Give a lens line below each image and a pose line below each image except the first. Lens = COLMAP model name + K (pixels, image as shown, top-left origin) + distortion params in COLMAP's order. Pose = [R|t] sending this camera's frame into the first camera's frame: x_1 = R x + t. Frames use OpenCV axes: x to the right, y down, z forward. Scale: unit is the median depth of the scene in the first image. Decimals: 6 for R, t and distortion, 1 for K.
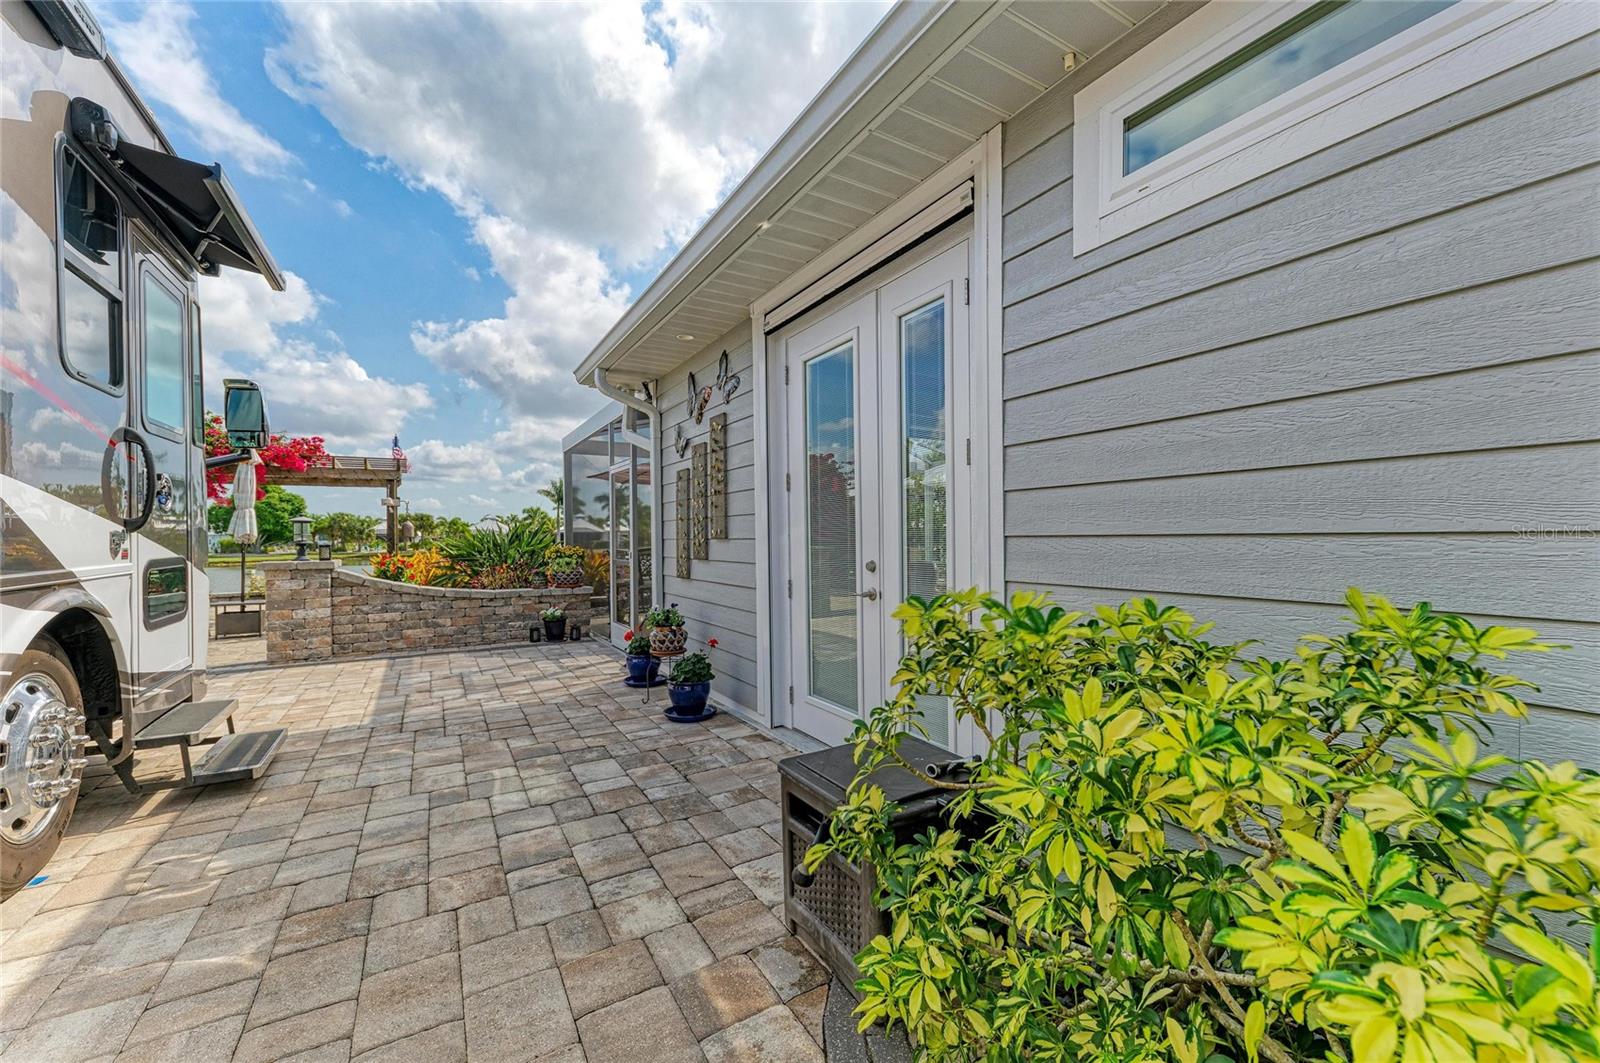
lens RADIAL K [[638.8, 0, 822.1], [0, 638.8, 538.0], [0, 0, 1]] dist [0.025194, 0.000079]
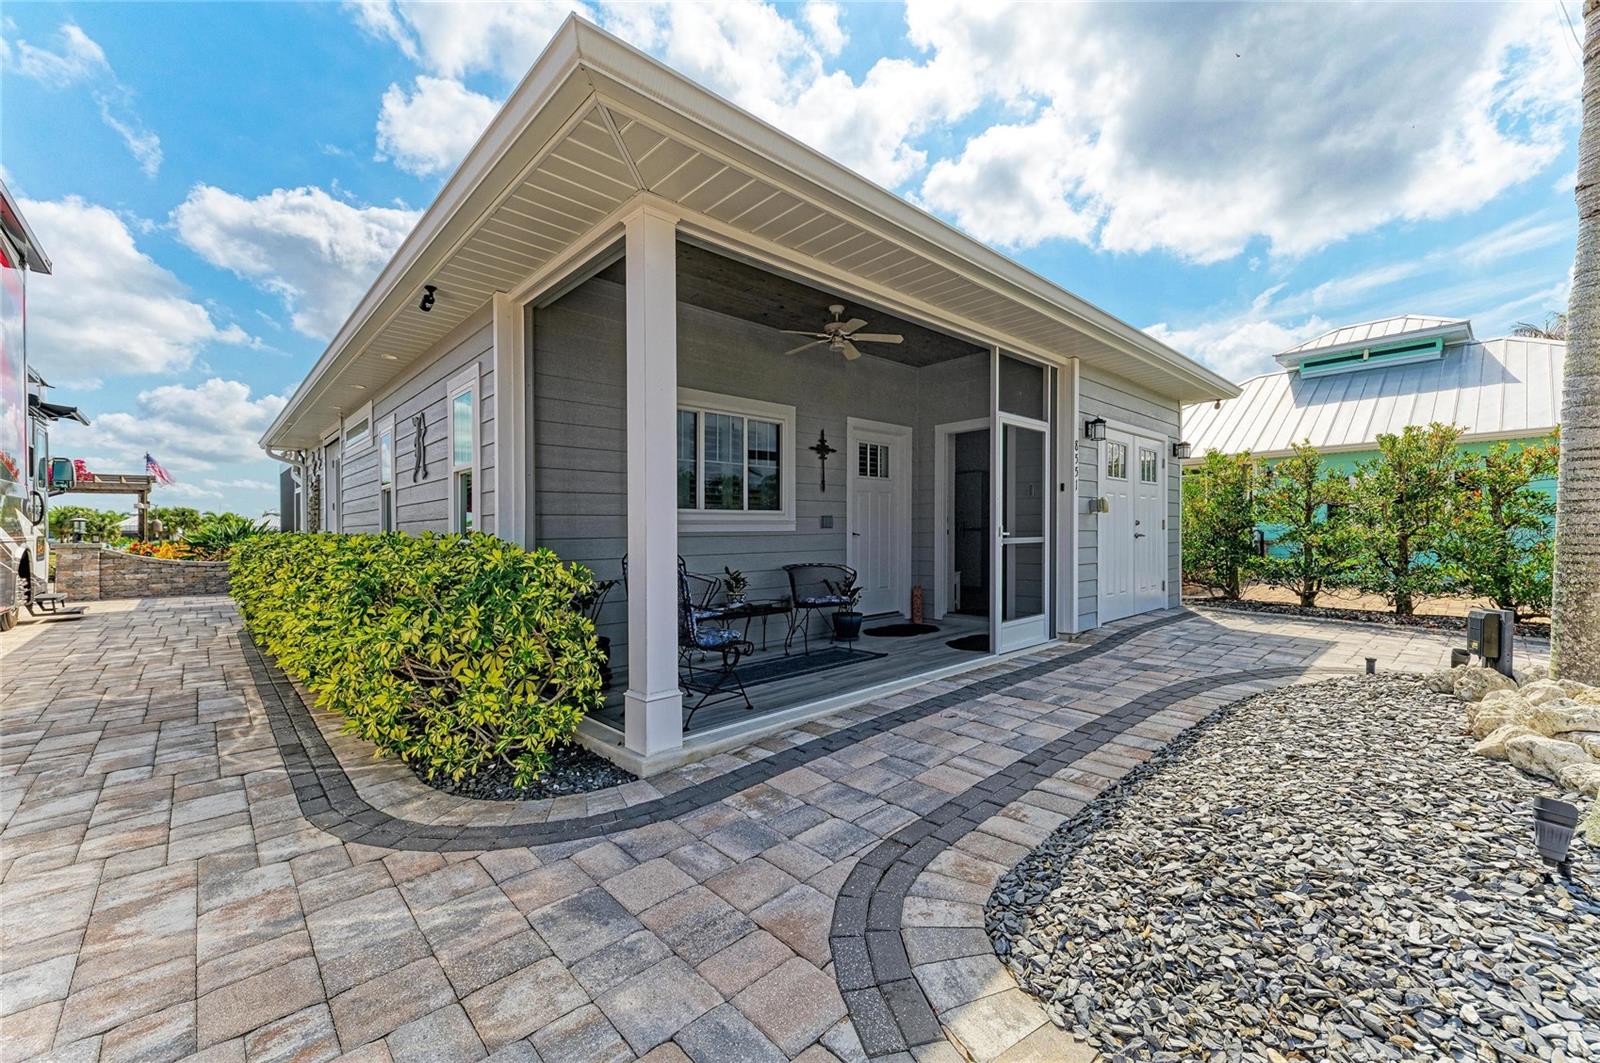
lens RADIAL K [[629.9, 0, 805.3], [0, 629.9, 526.4], [0, 0, 1]] dist [0.009636, 0.000068]
pose [[0.976422, 0.001755, 0.215863, 0.074536], [0.001213, 0.999907, -0.013619, 0.001577], [-0.215866, 0.013560, 0.976329, -0.111525]]
